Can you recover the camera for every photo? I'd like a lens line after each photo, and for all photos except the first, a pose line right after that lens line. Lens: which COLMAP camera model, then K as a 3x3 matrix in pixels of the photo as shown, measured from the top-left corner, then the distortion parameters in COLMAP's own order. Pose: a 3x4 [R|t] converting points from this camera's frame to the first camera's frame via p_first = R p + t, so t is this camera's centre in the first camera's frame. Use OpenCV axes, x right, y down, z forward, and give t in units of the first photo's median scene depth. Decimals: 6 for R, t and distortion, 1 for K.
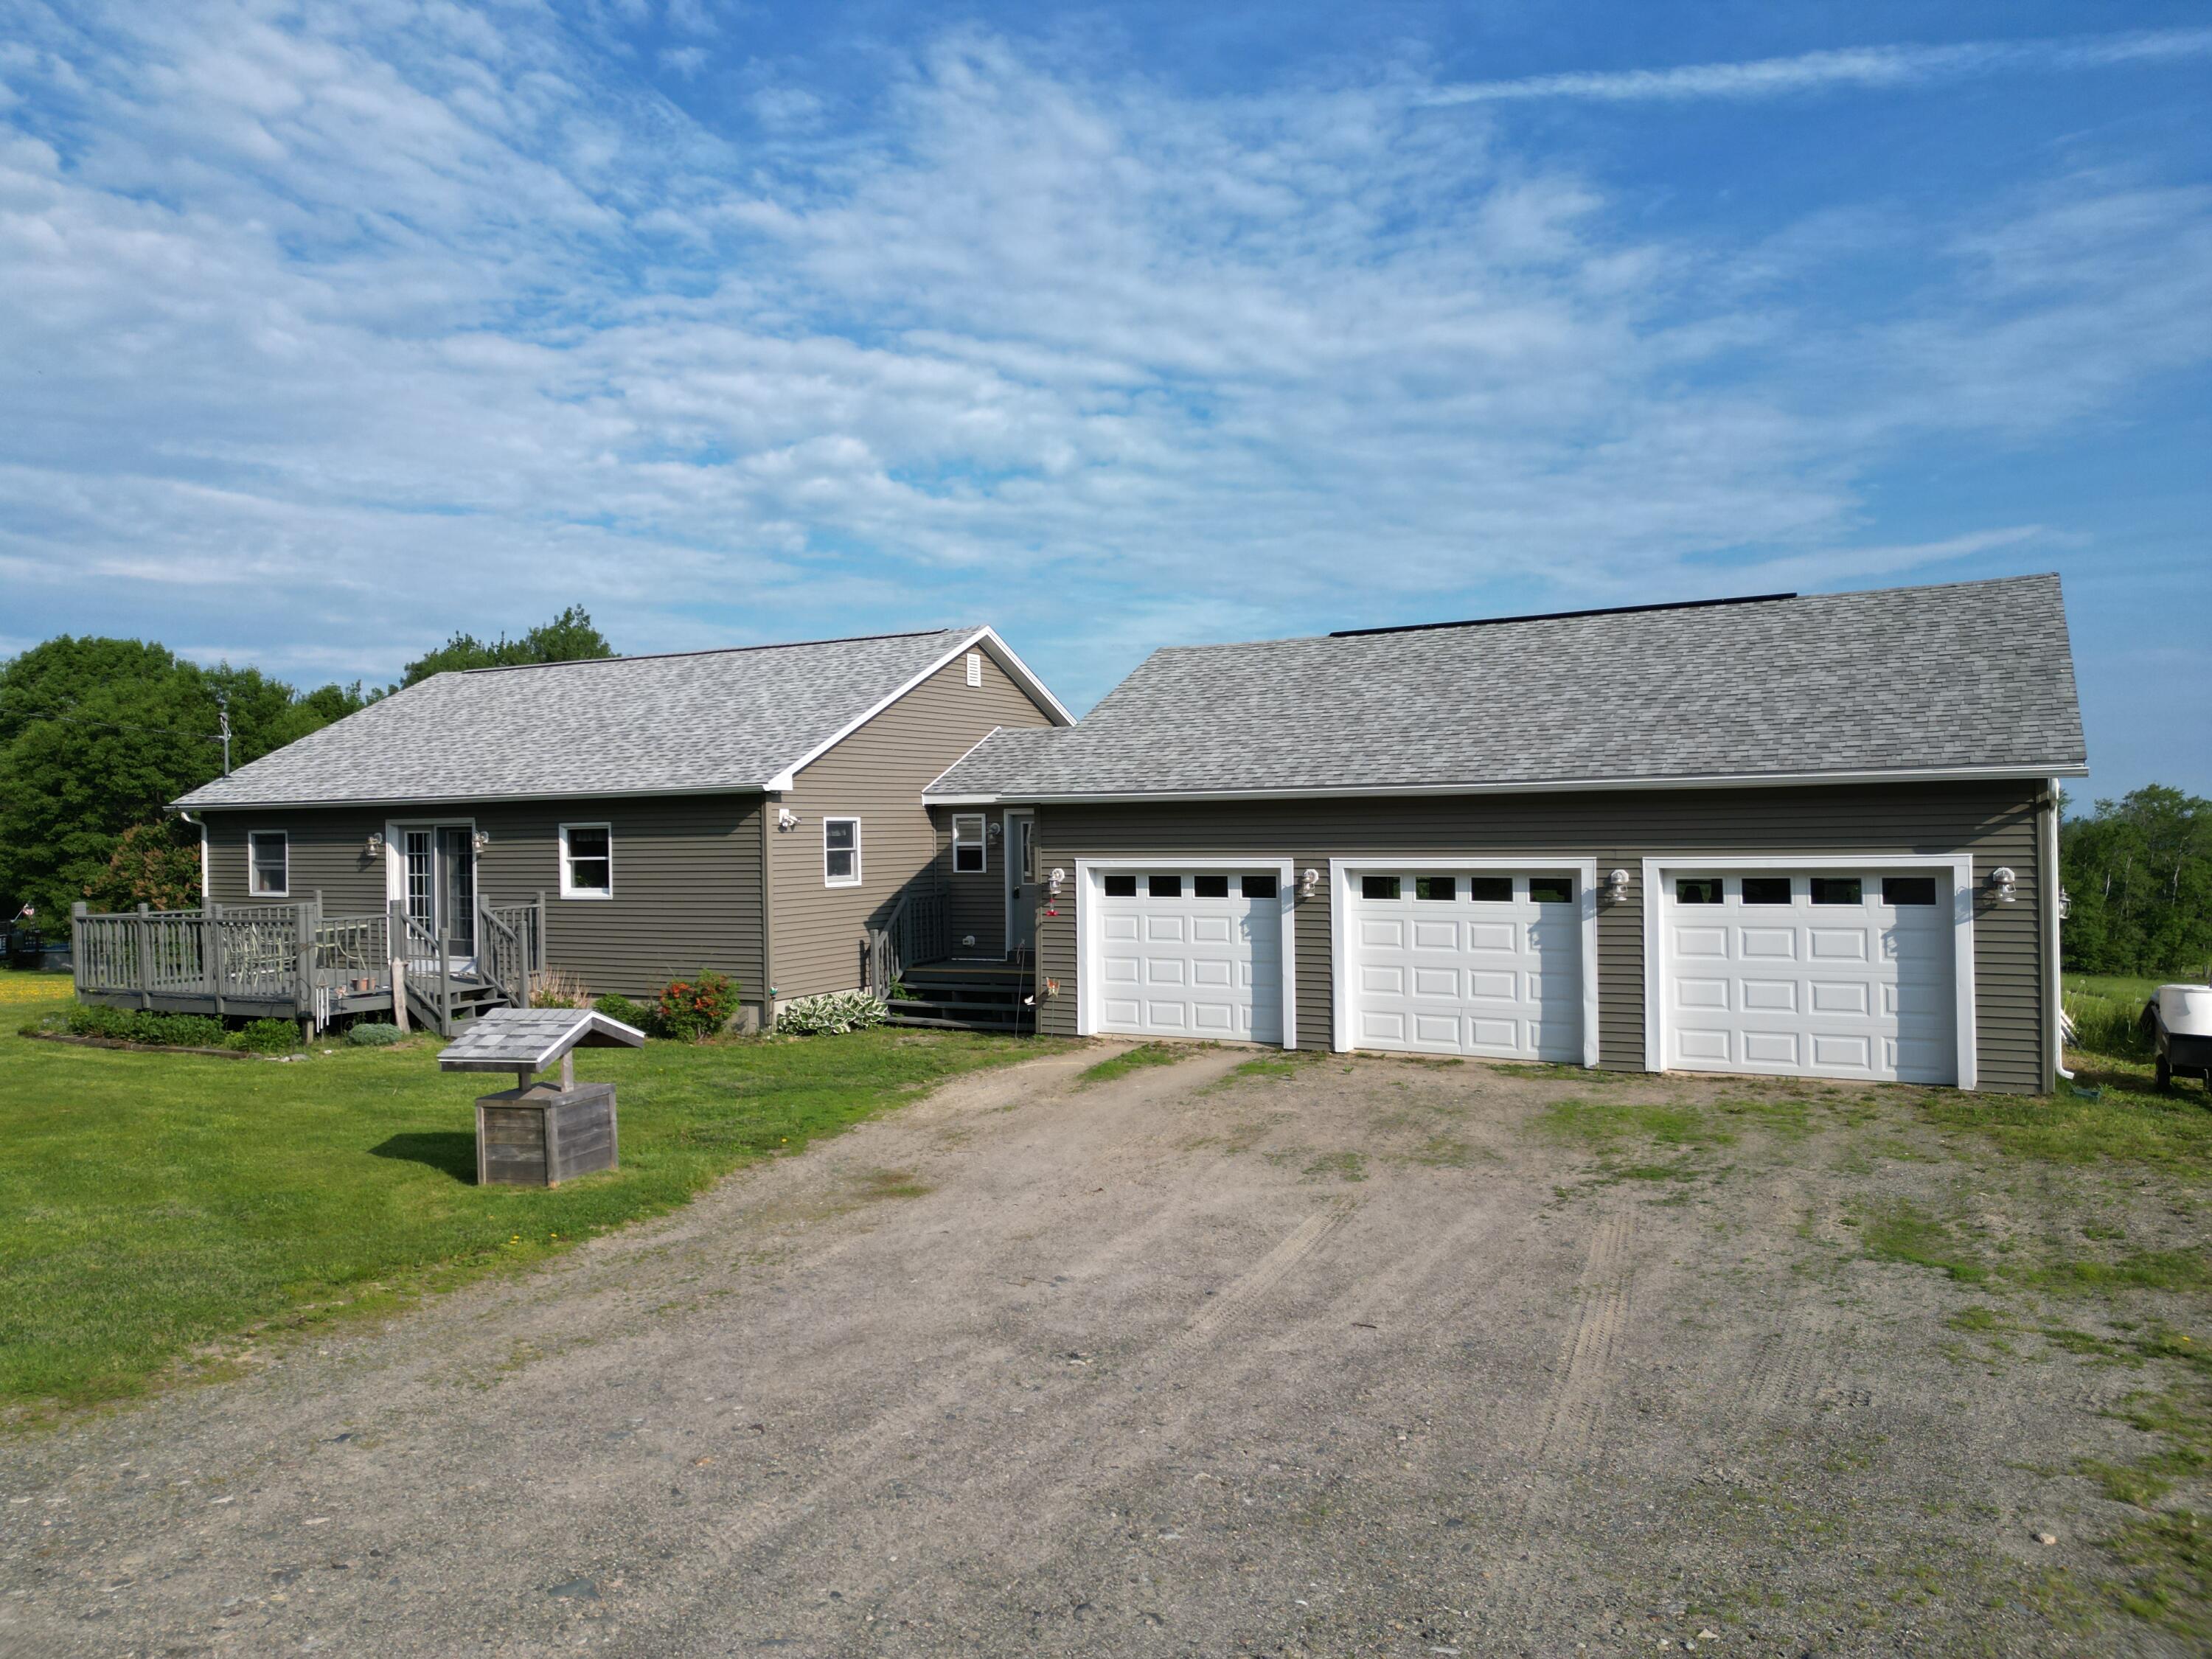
lens RADIAL K [[1533.2, 0, 1116.8], [0, 1533.2, 829.5], [0, 0, 1]] dist [0.080231, -0.056740]
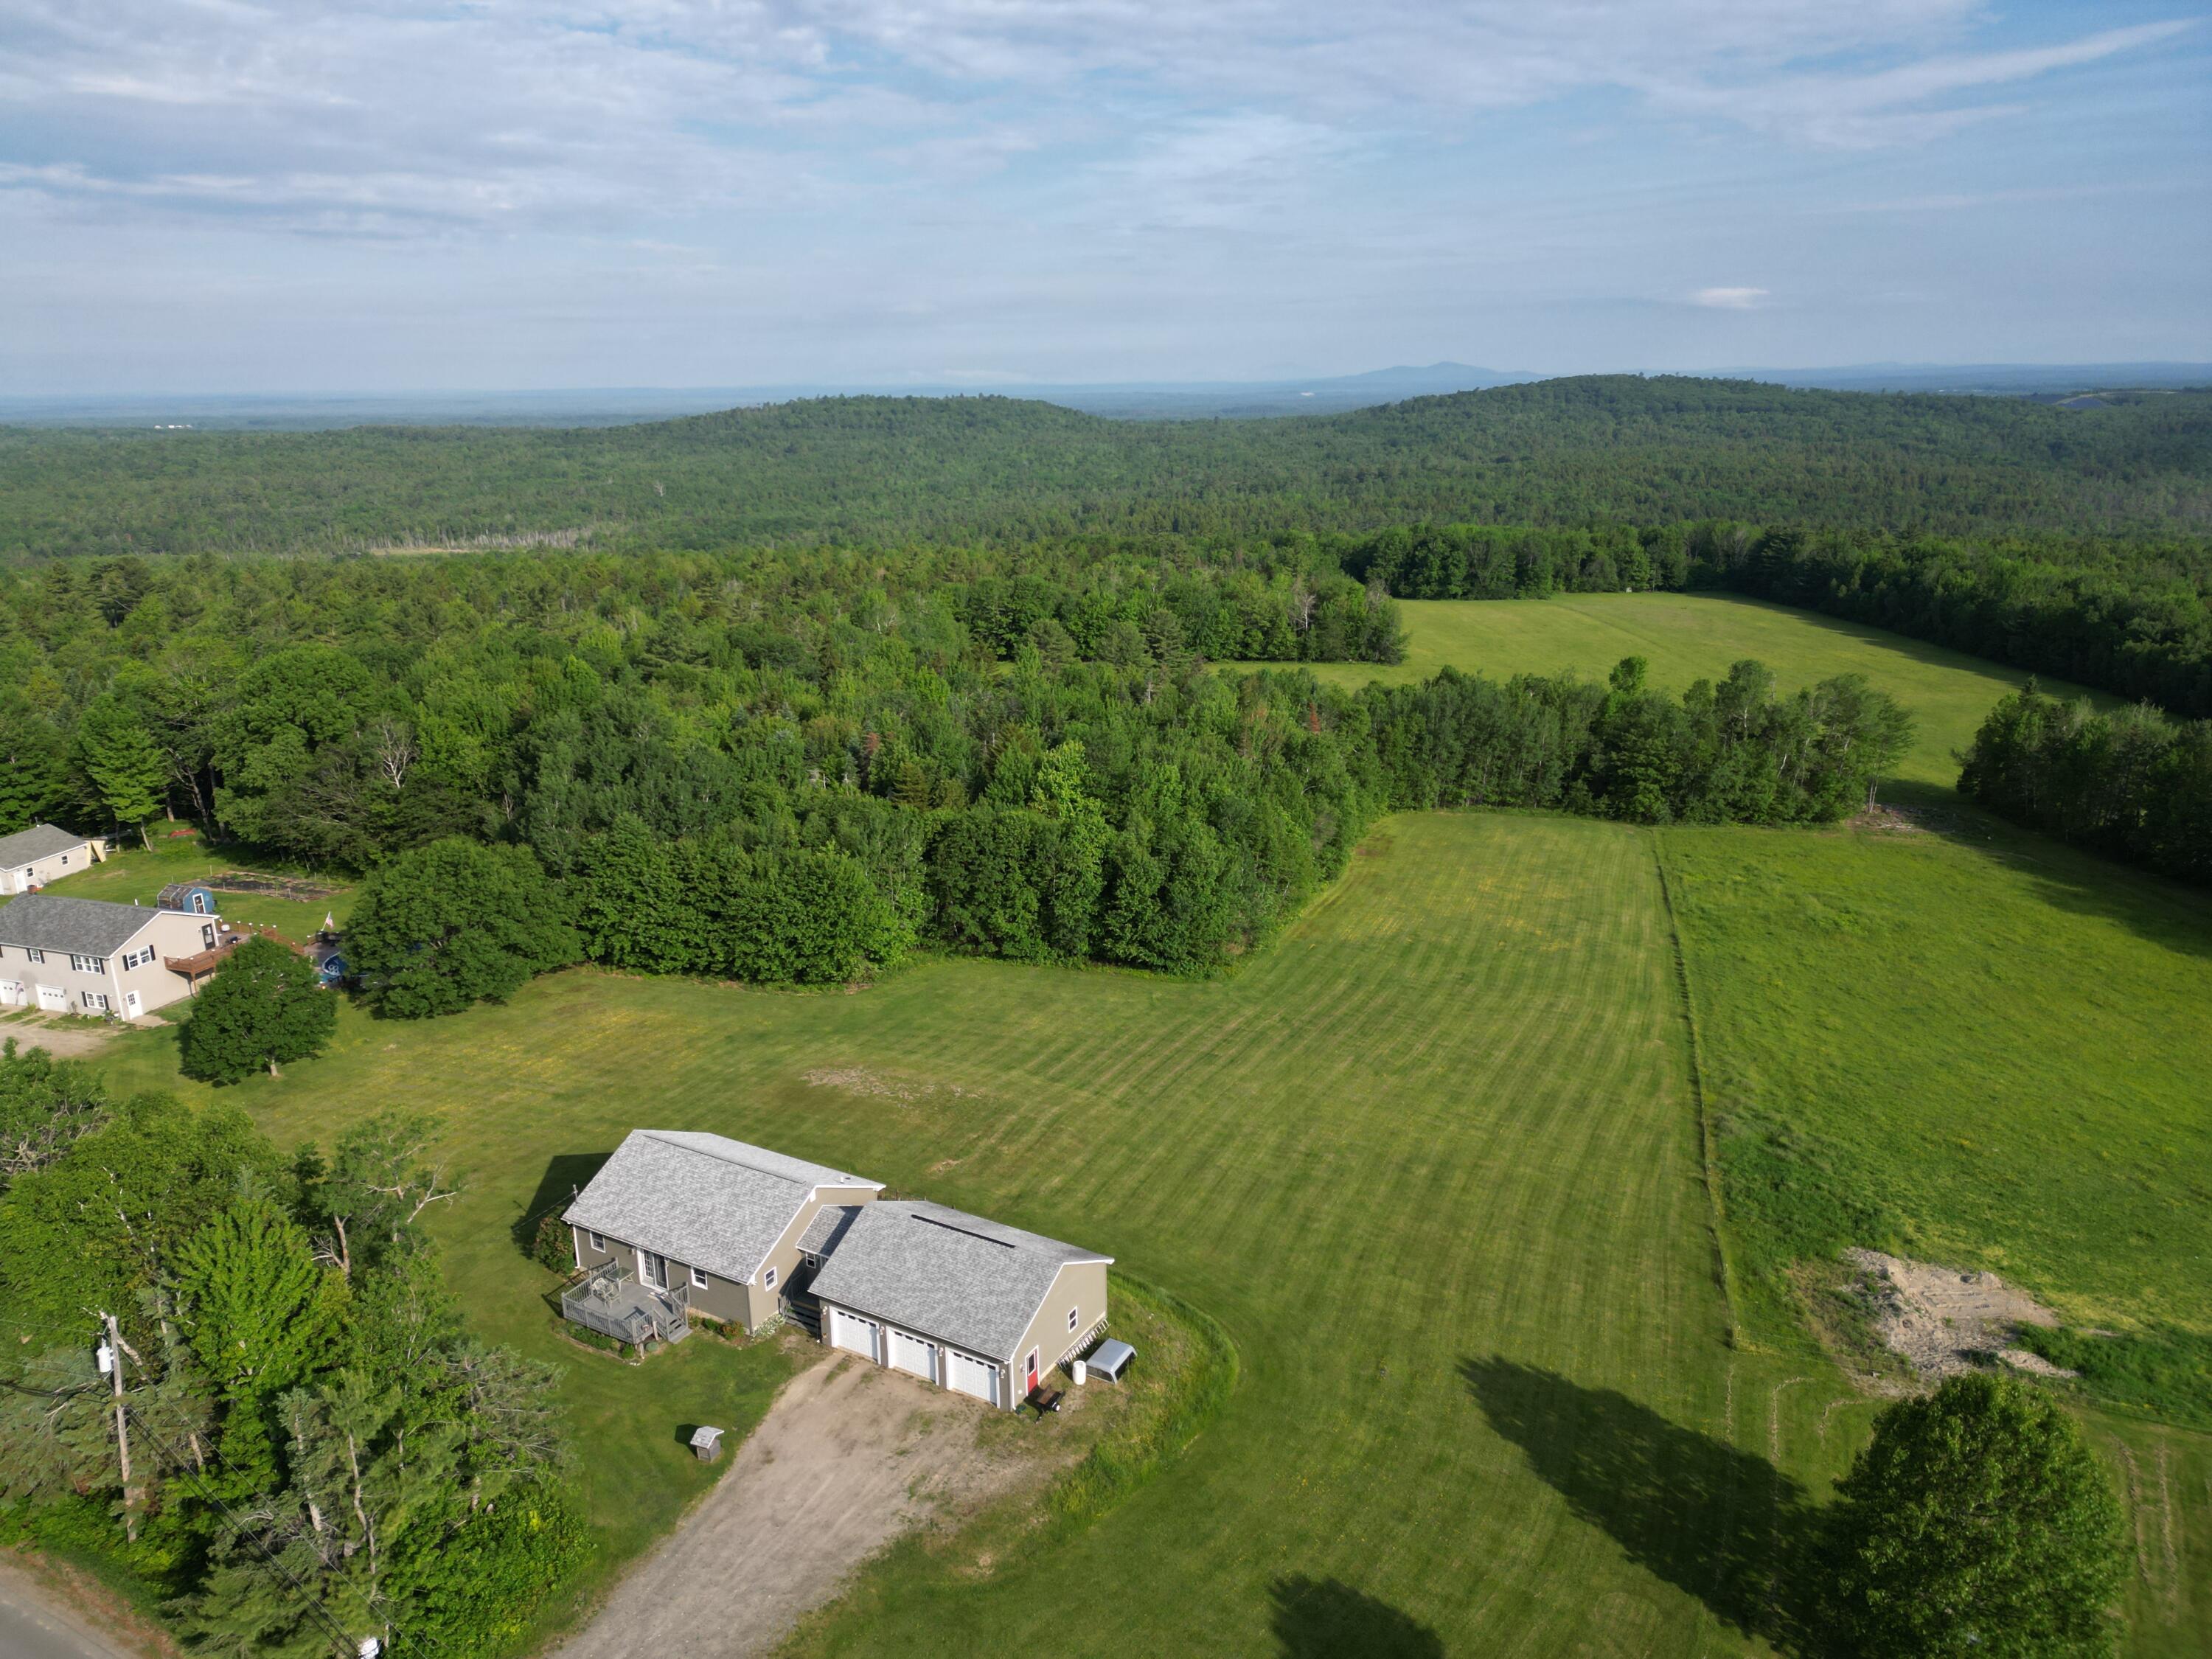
lens RADIAL K [[1533.2, 0, 1106.5], [0, 1533.2, 809.8], [0, 0, 1]] dist [0.080231, -0.056740]
pose [[0.999512, 0.011452, -0.029050, 0.716994], [-0.003119, 0.962283, 0.272034, -2.088435], [0.031070, -0.271811, 0.961849, -2.210270]]
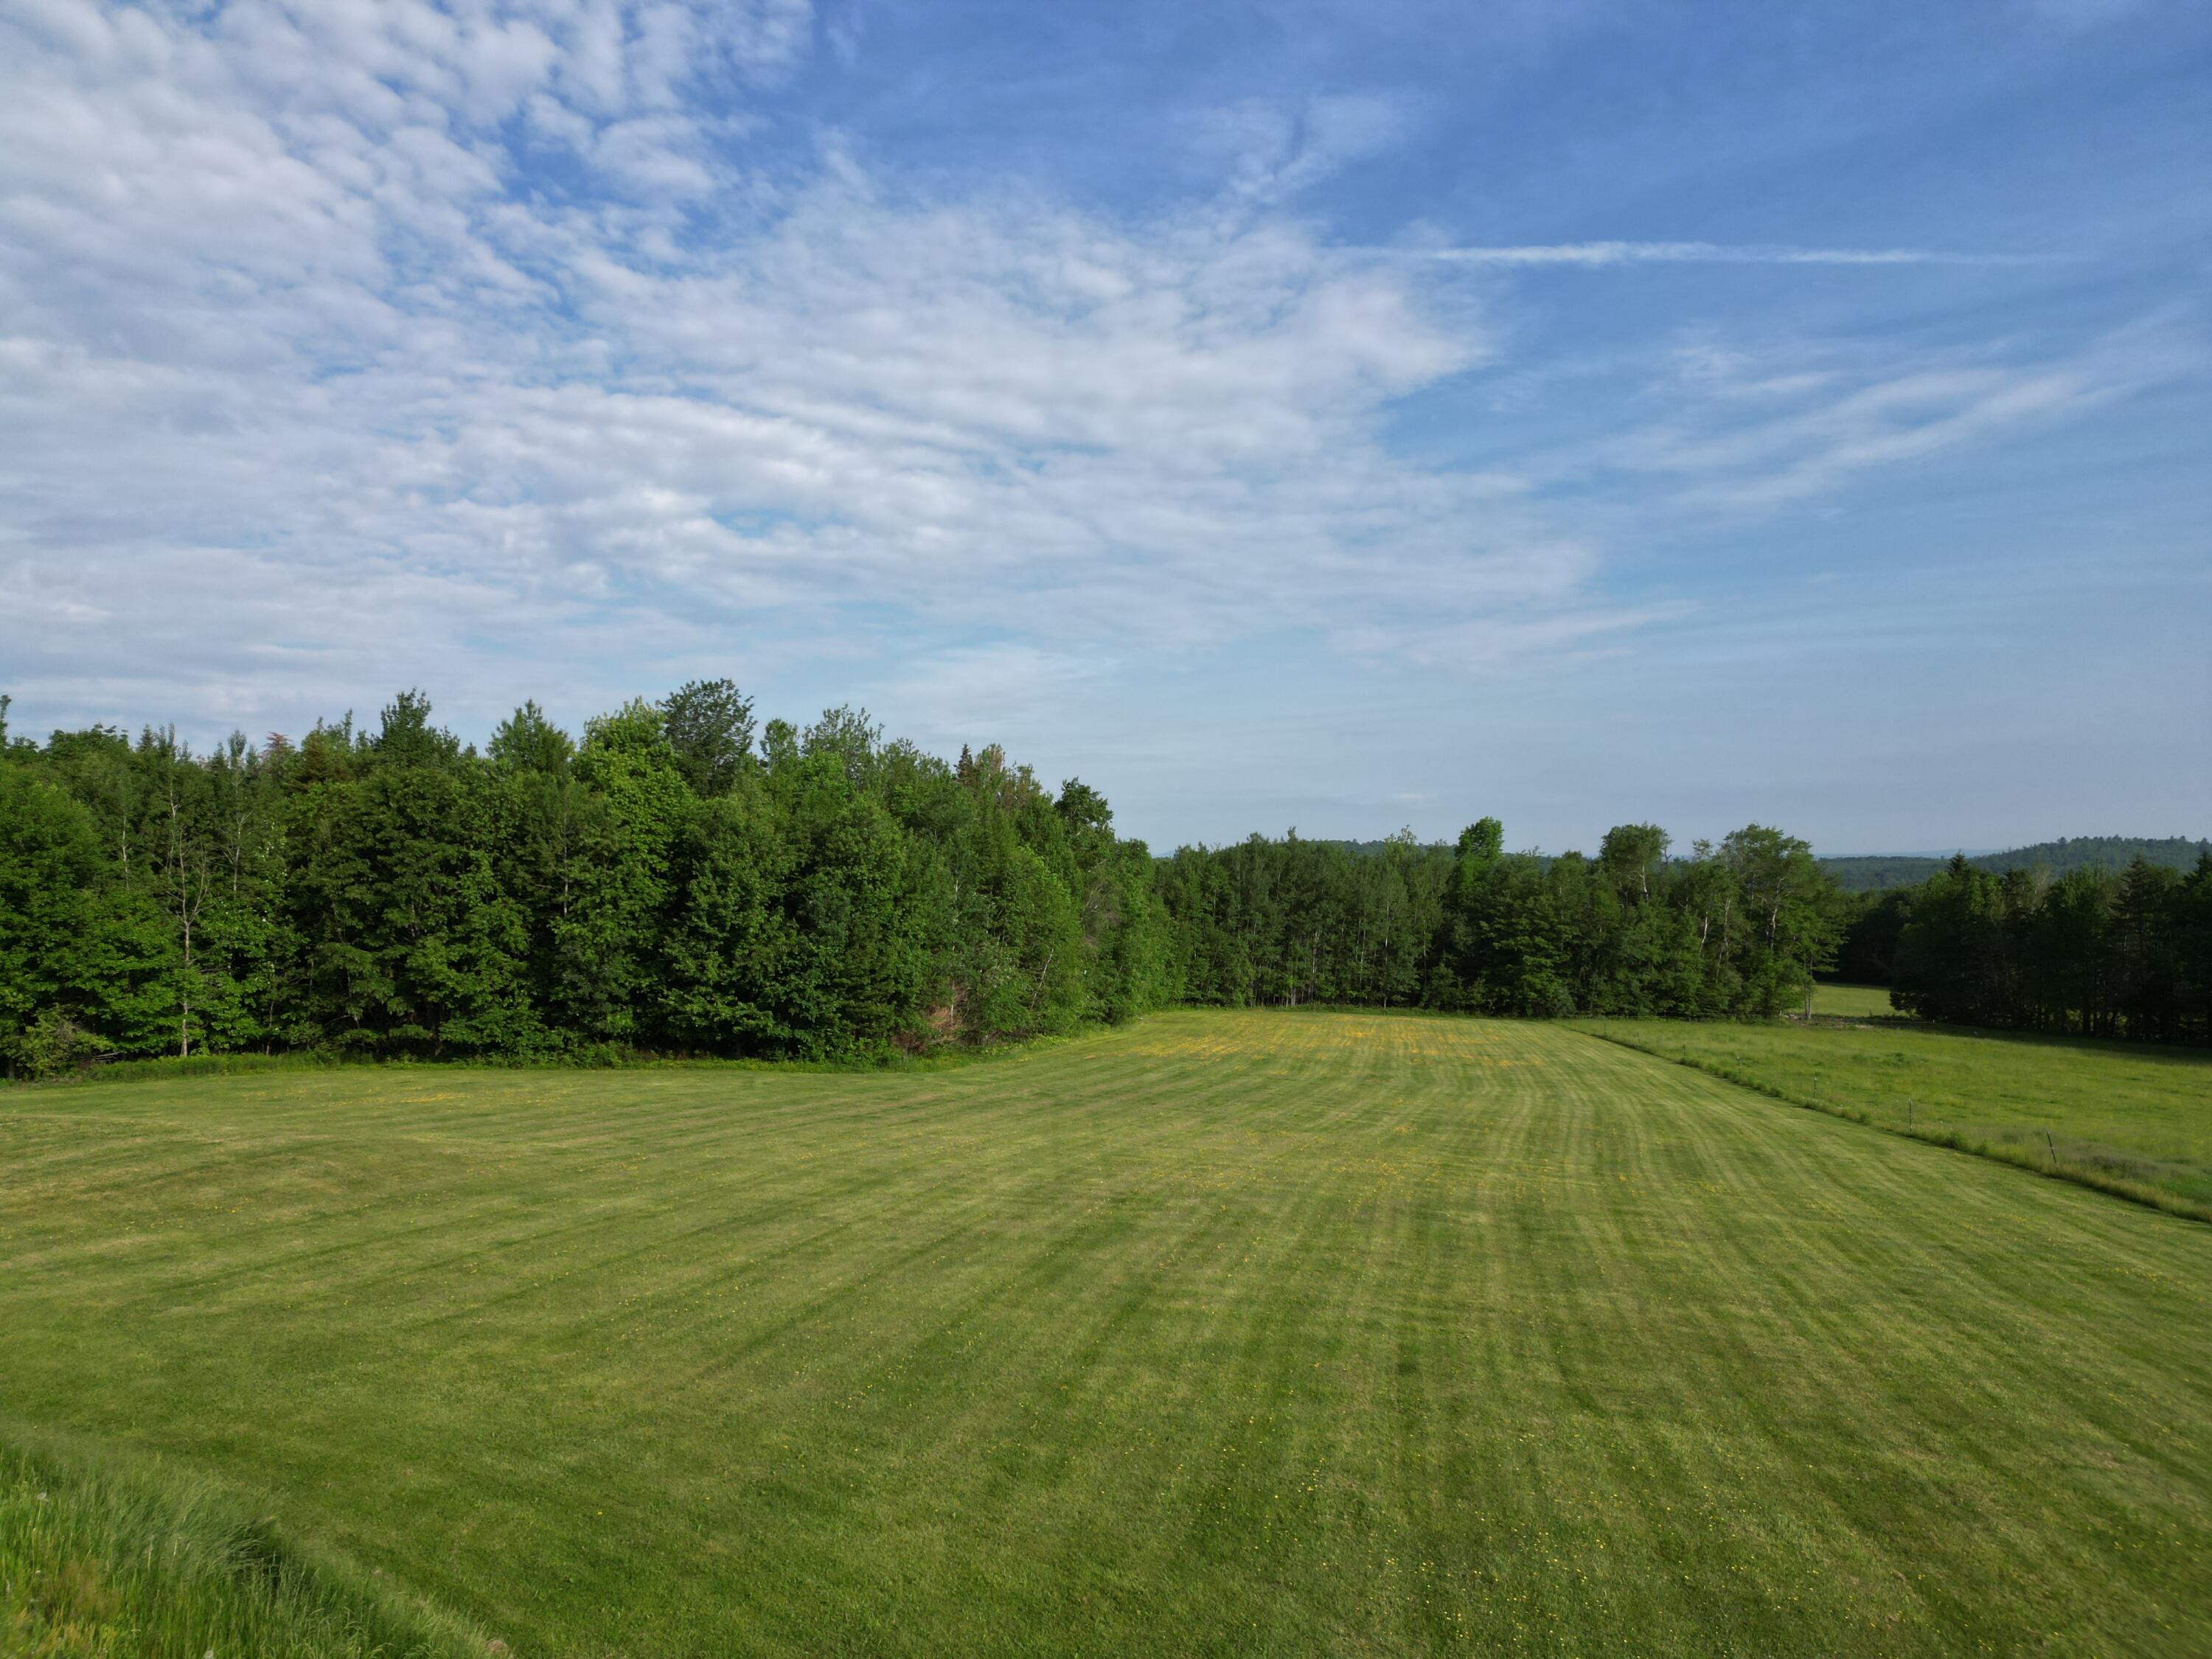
lens RADIAL K [[1533.2, 0, 1099.8], [0, 1533.2, 816.2], [0, 0, 1]] dist [0.080231, -0.056740]
pose [[0.991764, 0.000440, 0.128080, 1.006520], [0.003815, 0.999449, -0.032969, -0.025688], [-0.128024, 0.033186, 0.991216, 0.674690]]
